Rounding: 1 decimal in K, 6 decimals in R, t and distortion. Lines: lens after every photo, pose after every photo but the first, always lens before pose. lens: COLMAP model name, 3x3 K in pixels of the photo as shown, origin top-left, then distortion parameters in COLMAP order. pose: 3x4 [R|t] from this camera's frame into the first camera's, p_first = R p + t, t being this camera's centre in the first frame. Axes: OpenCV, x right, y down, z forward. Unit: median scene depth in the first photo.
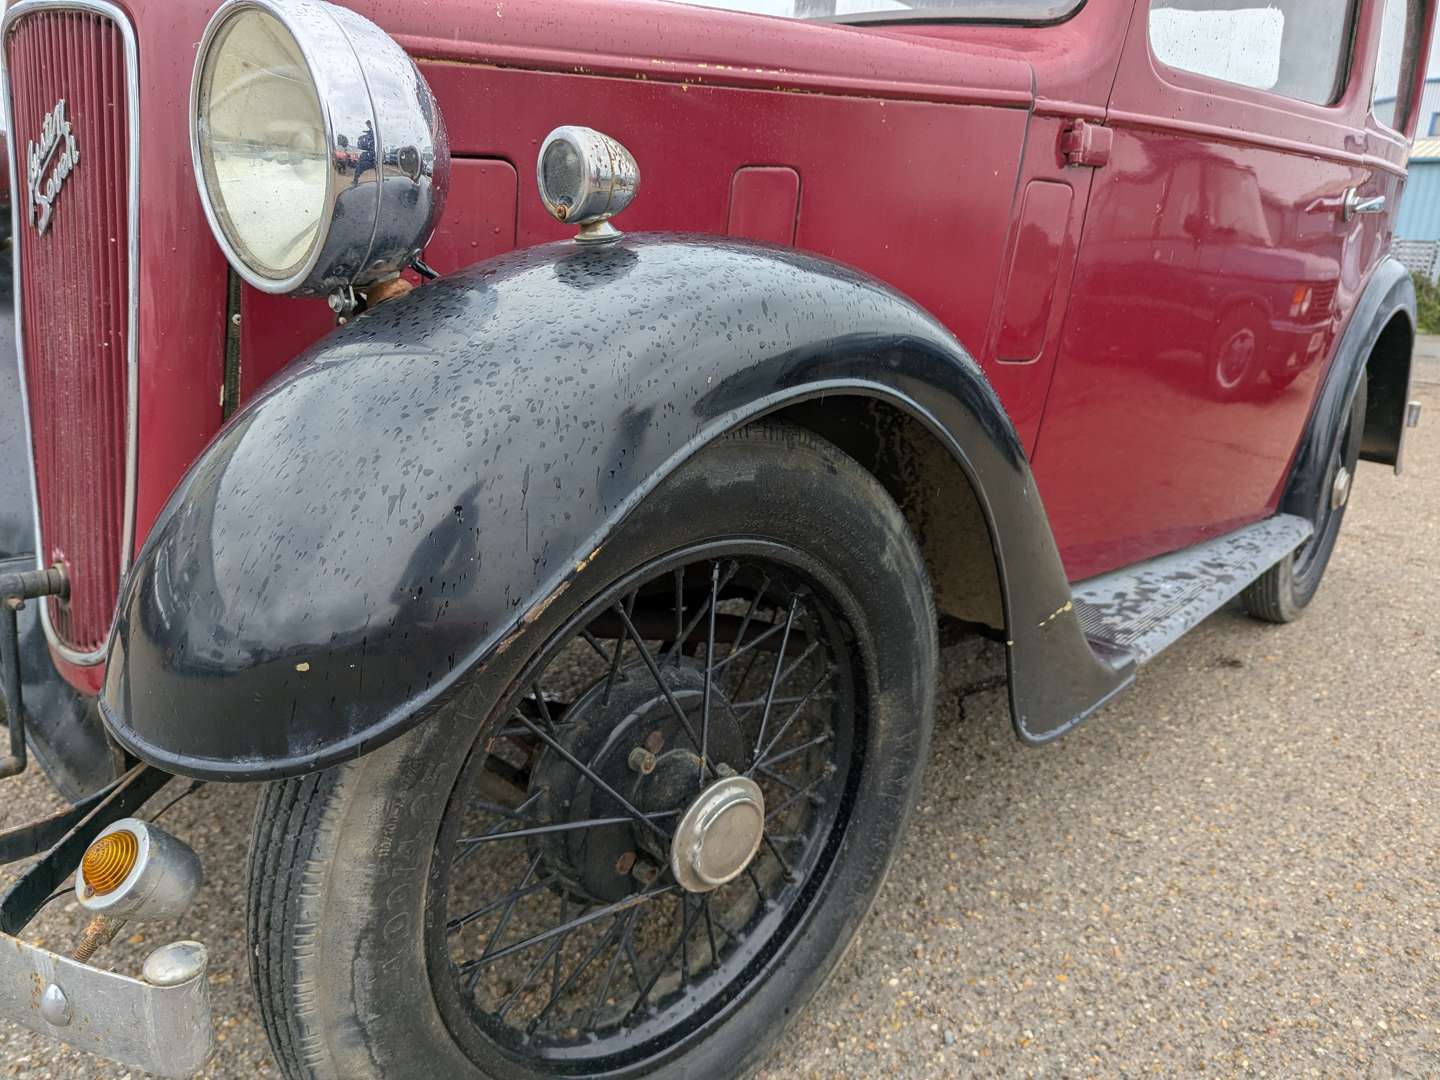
lens RADIAL K [[1026.9, 0, 715.1], [0, 1026.9, 539.9], [0, 0, 1]] dist [0.043421, -0.034919]
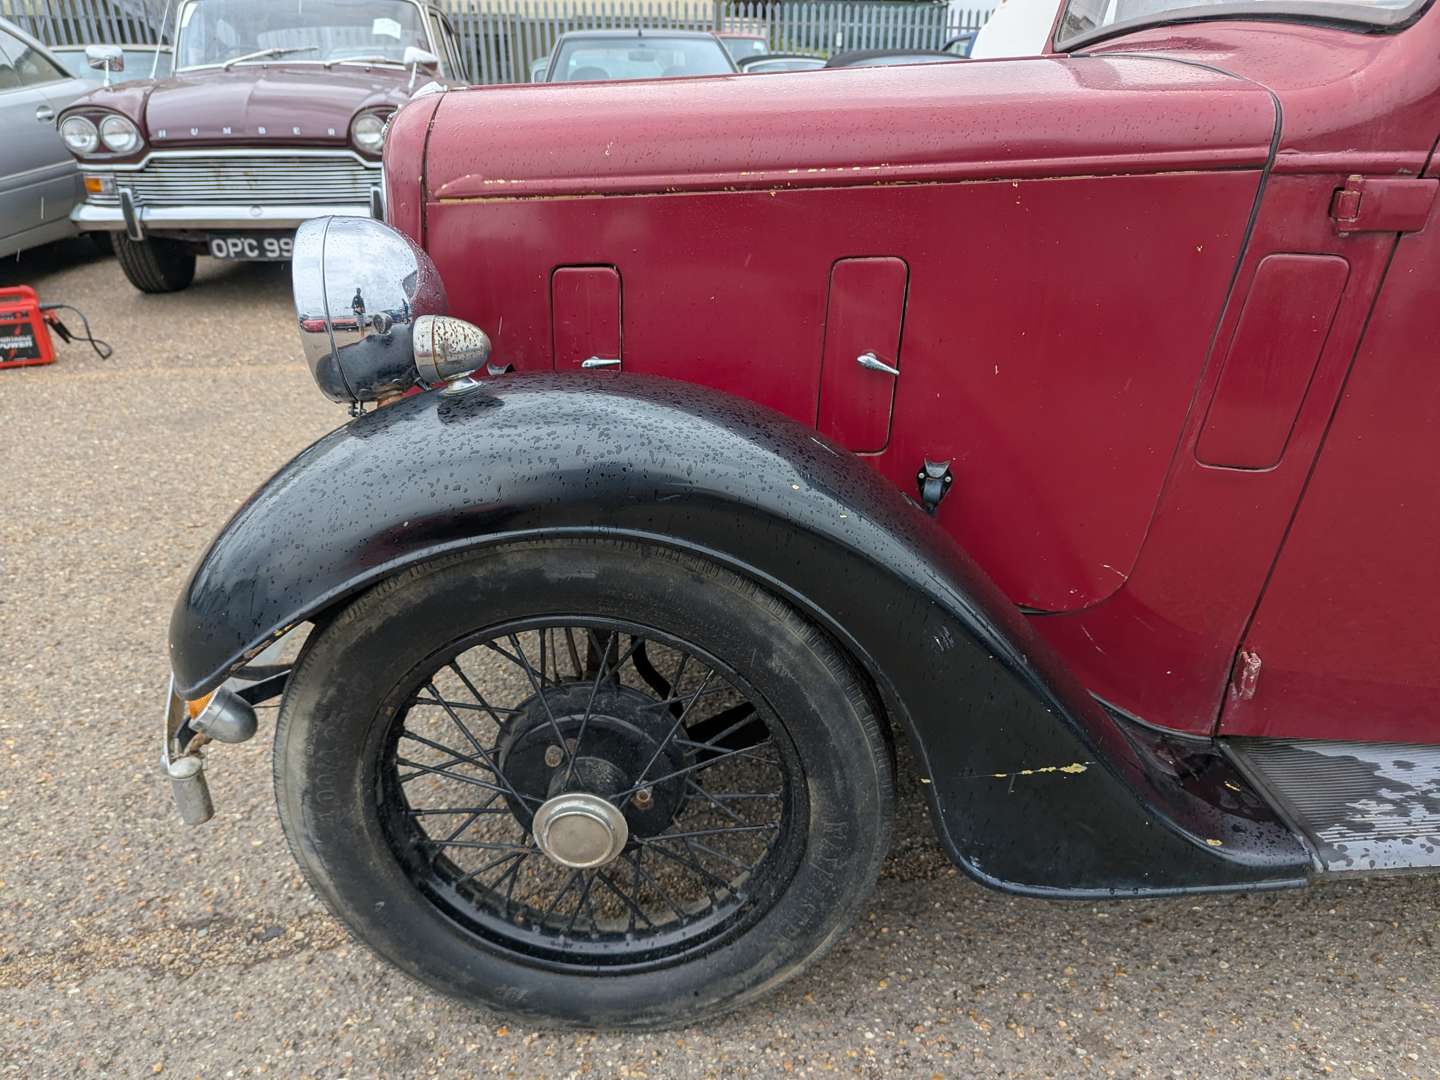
lens RADIAL K [[1026.9, 0, 715.1], [0, 1026.9, 539.9], [0, 0, 1]] dist [0.043421, -0.034919]
pose [[0.719573, 0.233763, -0.653888, 0.765643], [-0.151732, 0.971811, 0.180445, -0.283416], [0.677637, -0.030628, 0.734759, 0.152806]]
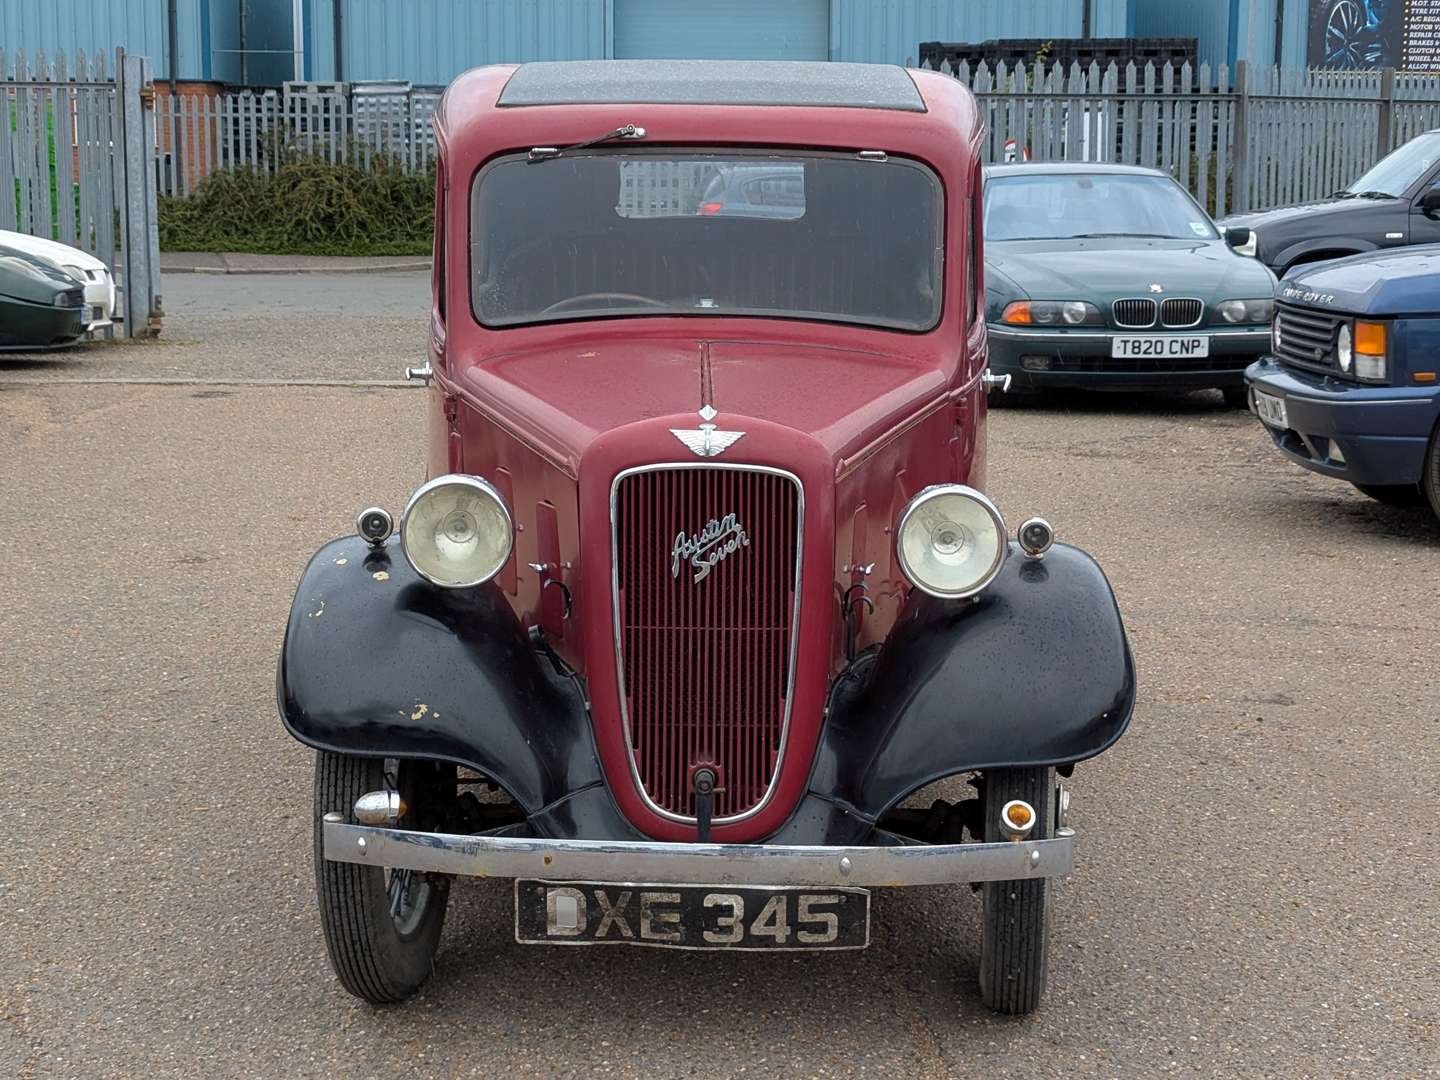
lens RADIAL K [[2566.3, 0, 720.0], [0, 2566.3, 540.0], [0, 0, 1]] dist [0.353285, -1.900826]
pose [[0.741172, -0.145280, 0.655407, -3.377994], [0.205755, 0.978476, -0.015787, -0.276577], [-0.639006, 0.146554, 0.755111, -2.291733]]
